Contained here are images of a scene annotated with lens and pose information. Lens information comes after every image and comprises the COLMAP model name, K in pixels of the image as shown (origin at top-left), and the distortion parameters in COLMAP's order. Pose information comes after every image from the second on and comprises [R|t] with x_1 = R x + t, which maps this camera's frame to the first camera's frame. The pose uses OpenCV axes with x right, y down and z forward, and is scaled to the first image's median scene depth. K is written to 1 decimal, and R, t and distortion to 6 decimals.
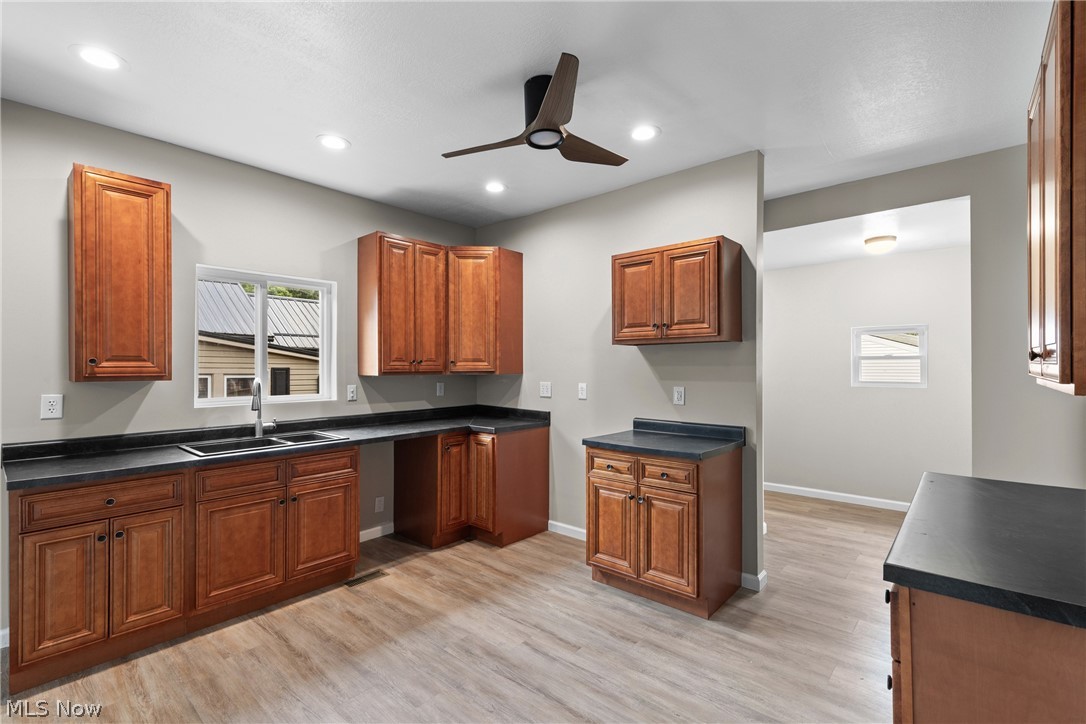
lens RADIAL K [[483.4, 0, 540.2], [0, 483.4, 368.0], [0, 0, 1]] dist [0.006812, -0.000355]
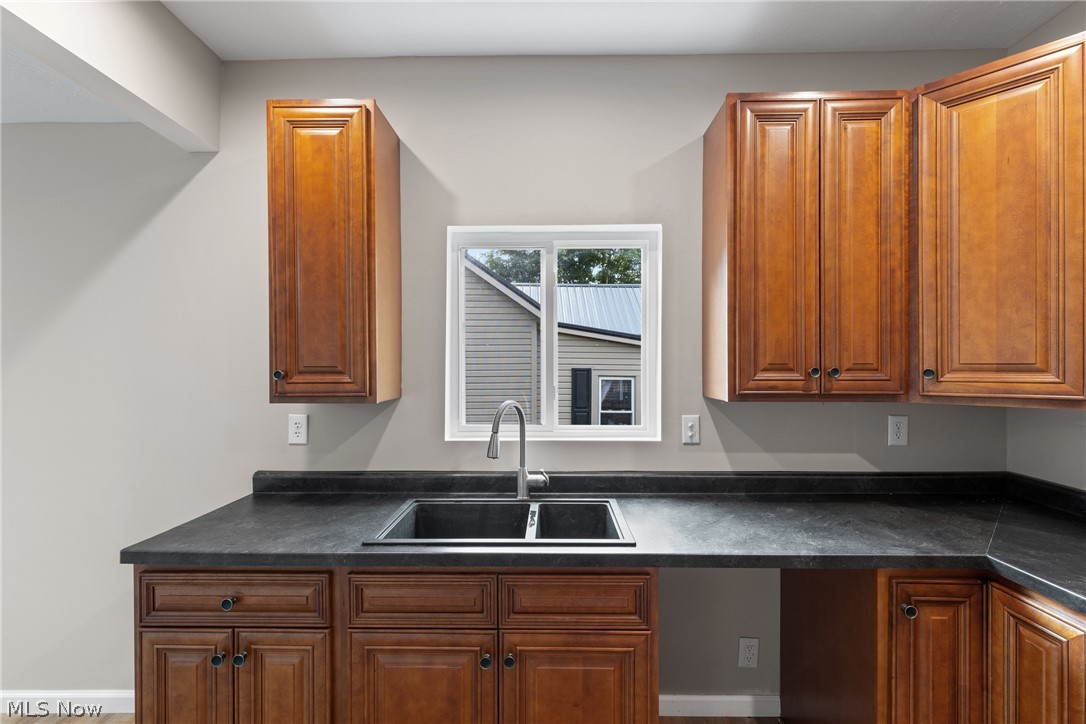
lens RADIAL K [[483.4, 0, 549.8], [0, 483.4, 366.1], [0, 0, 1]] dist [0.006812, -0.000355]
pose [[0.650708, 0.001552, -0.759326, -0.085922], [-0.002356, 0.999997, 0.000026, -0.017438], [0.759324, 0.001772, 0.650710, 0.533701]]
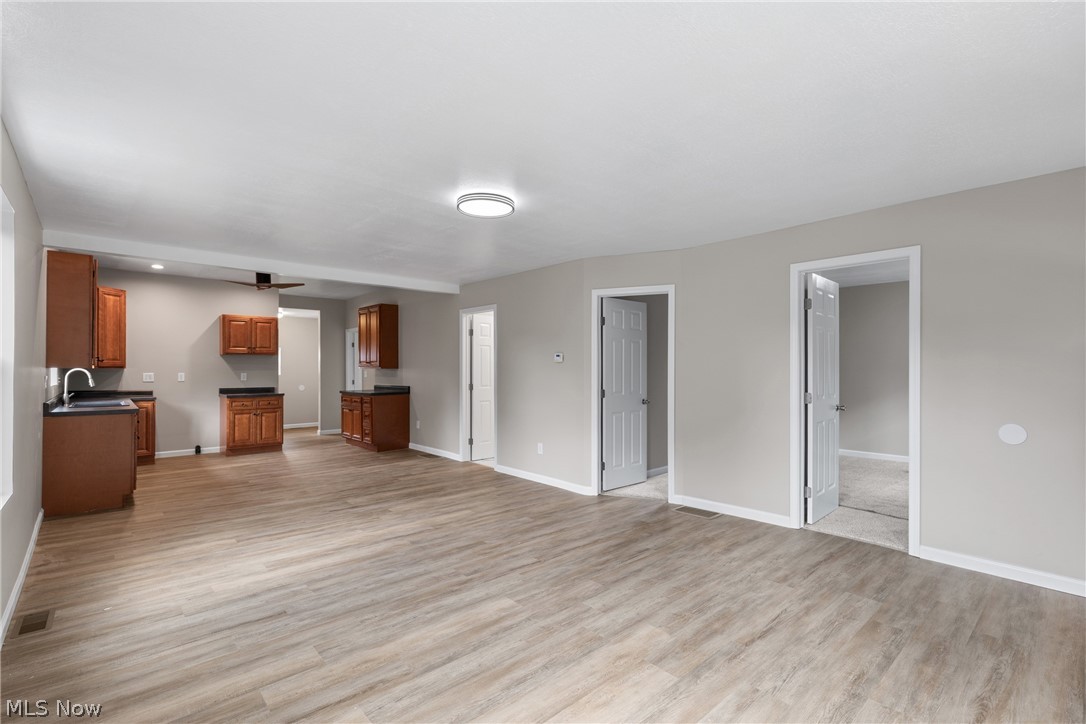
lens RADIAL K [[483.4, 0, 540.1], [0, 483.4, 368.3], [0, 0, 1]] dist [0.006812, -0.000355]
pose [[0.130474, 0.002285, 0.991449, -1.672620], [0.003022, 0.999992, -0.002702, 0.023089], [-0.991447, 0.003348, 0.130466, -0.662766]]
